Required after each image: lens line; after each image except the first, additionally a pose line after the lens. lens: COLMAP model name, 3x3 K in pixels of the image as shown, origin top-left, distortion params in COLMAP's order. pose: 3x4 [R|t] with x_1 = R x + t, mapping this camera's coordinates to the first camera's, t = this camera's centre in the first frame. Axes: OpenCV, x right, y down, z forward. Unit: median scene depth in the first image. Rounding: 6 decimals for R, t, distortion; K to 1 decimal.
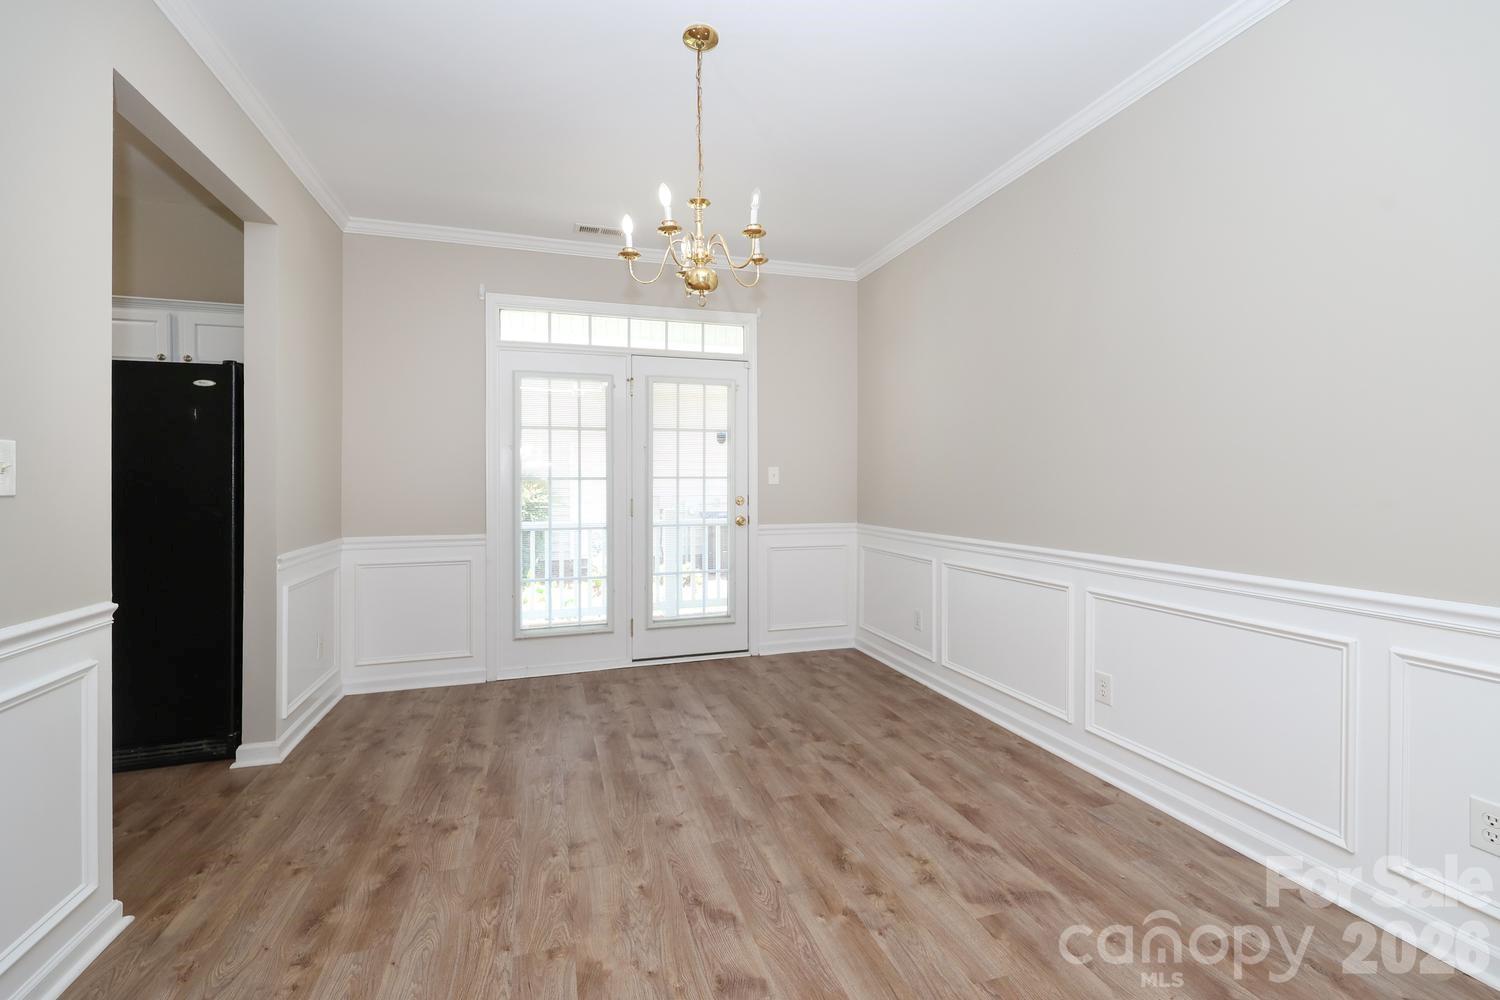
lens RADIAL K [[617.7, 0, 748.4], [0, 617.7, 489.4], [0, 0, 1]] dist [-0.001962, 0.000843]
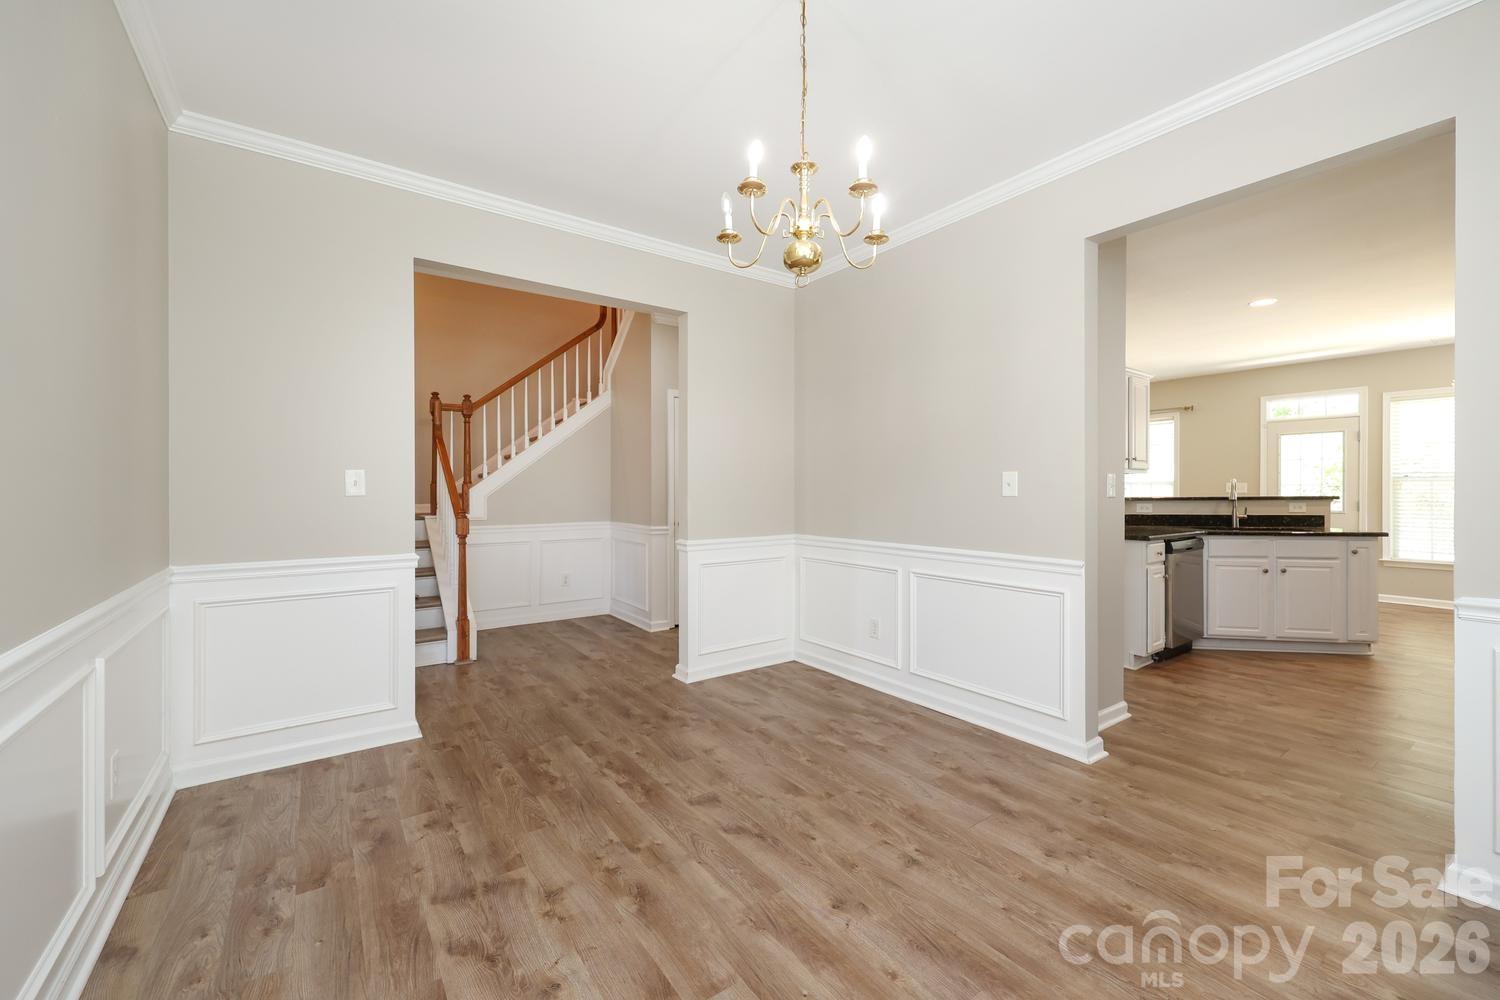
lens RADIAL K [[617.7, 0, 753.1], [0, 617.7, 492.7], [0, 0, 1]] dist [-0.001962, 0.000843]
pose [[-0.952279, 0.005259, -0.305183, 0.277521], [0.000720, 0.999887, 0.014984, -0.027490], [0.305227, 0.014049, -0.952176, 1.992384]]
